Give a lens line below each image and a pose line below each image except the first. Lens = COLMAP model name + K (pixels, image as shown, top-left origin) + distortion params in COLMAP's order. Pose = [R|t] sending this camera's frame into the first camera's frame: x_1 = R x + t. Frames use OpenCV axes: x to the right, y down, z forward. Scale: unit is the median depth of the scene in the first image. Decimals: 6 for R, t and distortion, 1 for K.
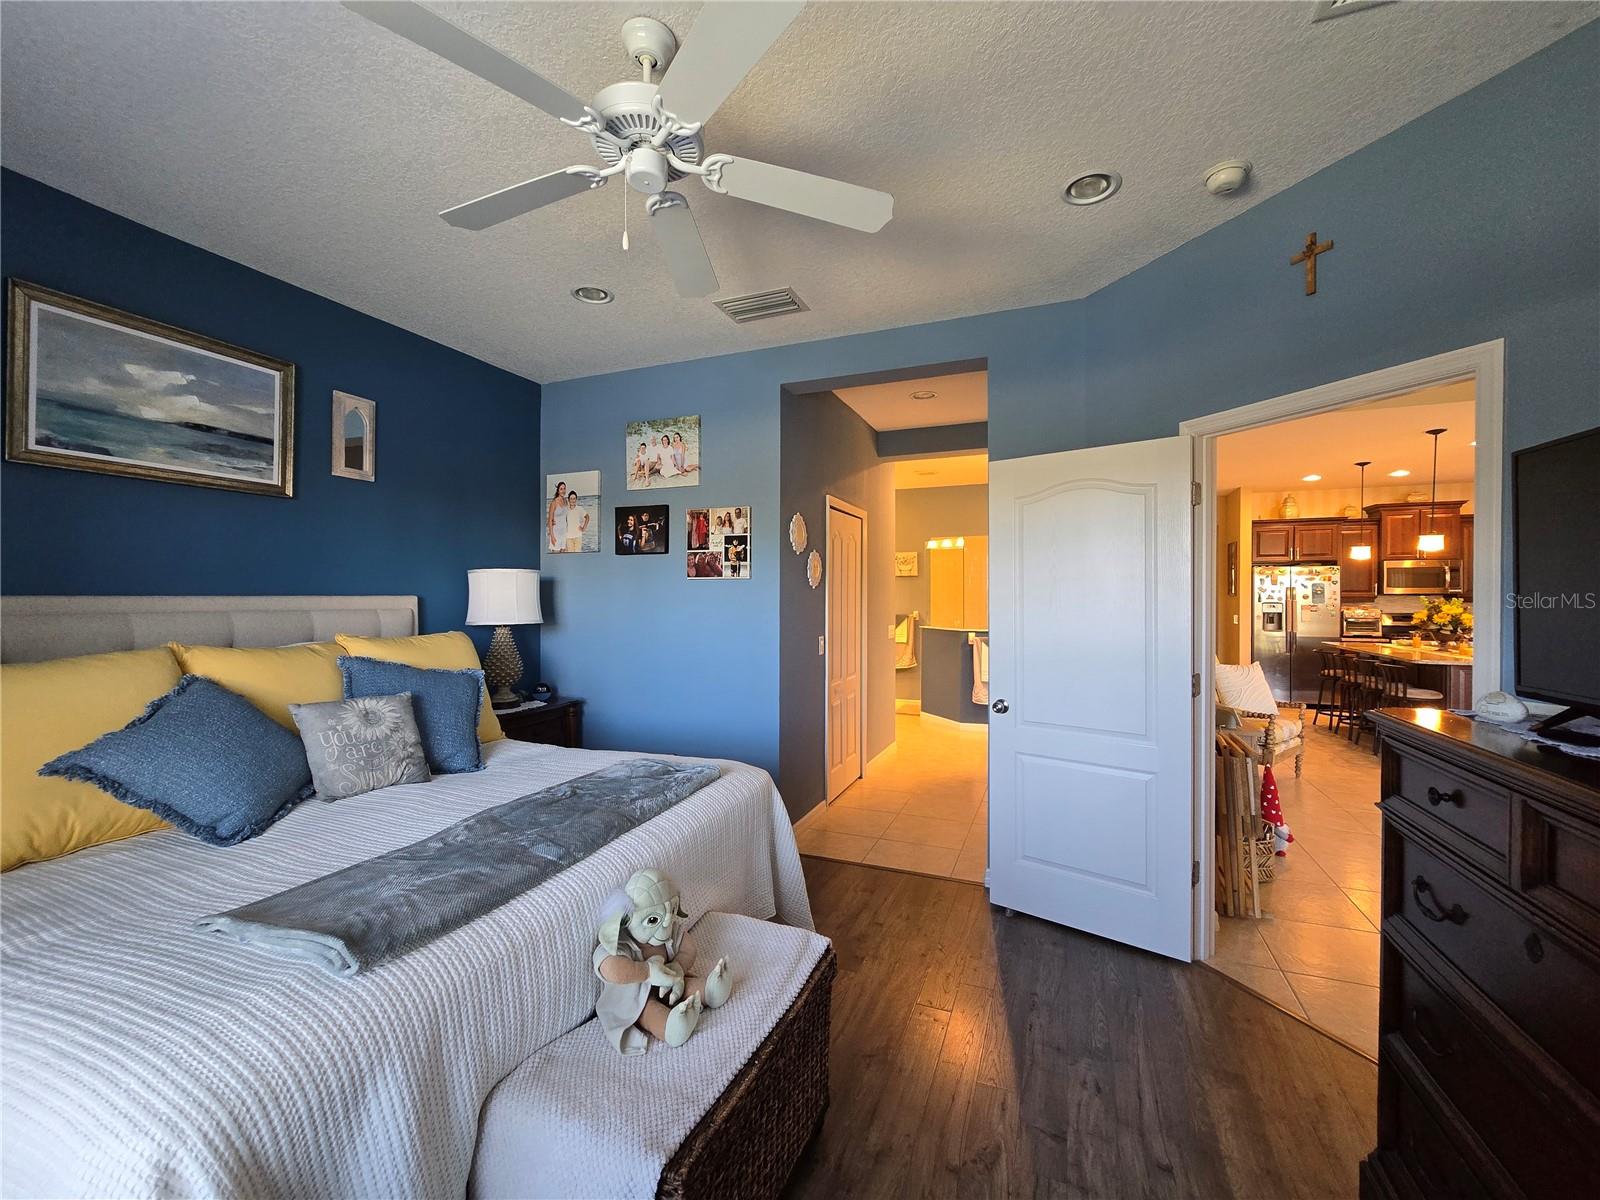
lens RADIAL K [[653.4, 0, 810.9], [0, 653.4, 592.4], [0, 0, 1]] dist [-0.003241, 0.000396]
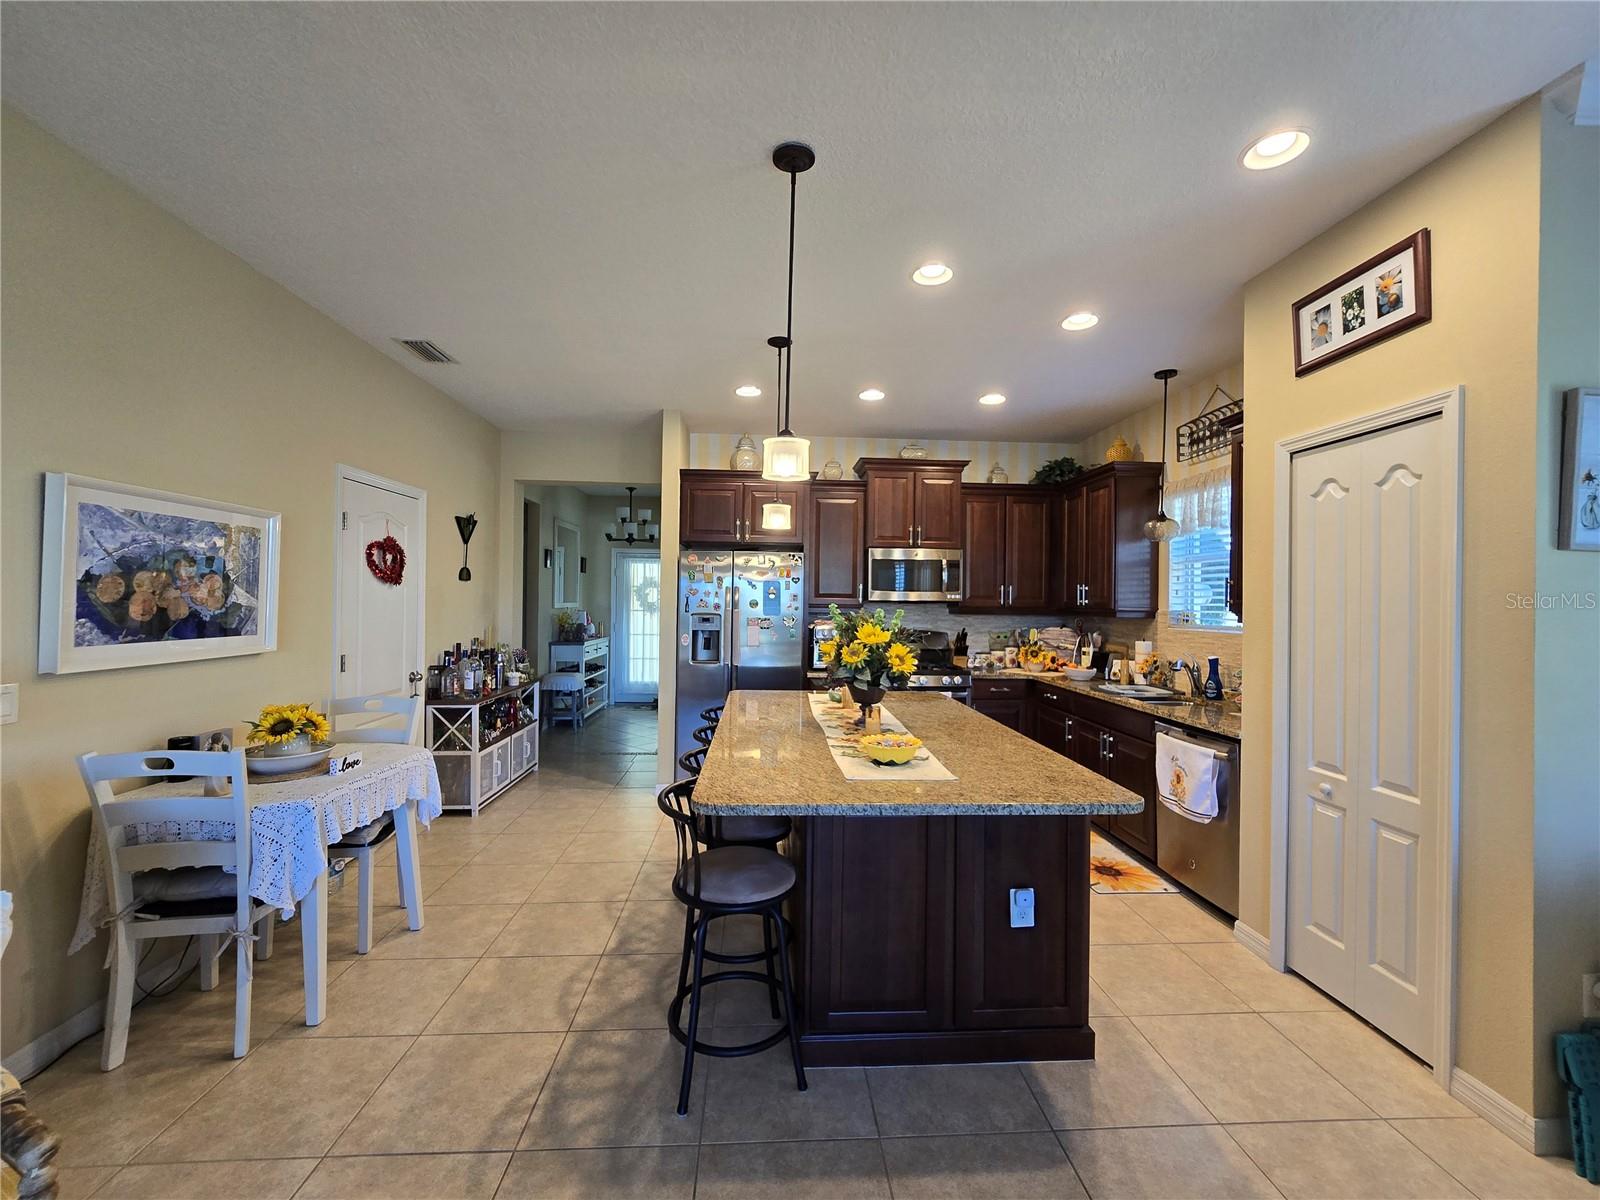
lens RADIAL K [[653.4, 0, 799.6], [0, 653.4, 599.8], [0, 0, 1]] dist [-0.003241, 0.000396]
pose [[0.907915, 0.014926, 0.418889, 0.550820], [-0.016621, 0.999862, 0.000398, 0.002166], [-0.418826, -0.007324, 0.908037, 0.450997]]
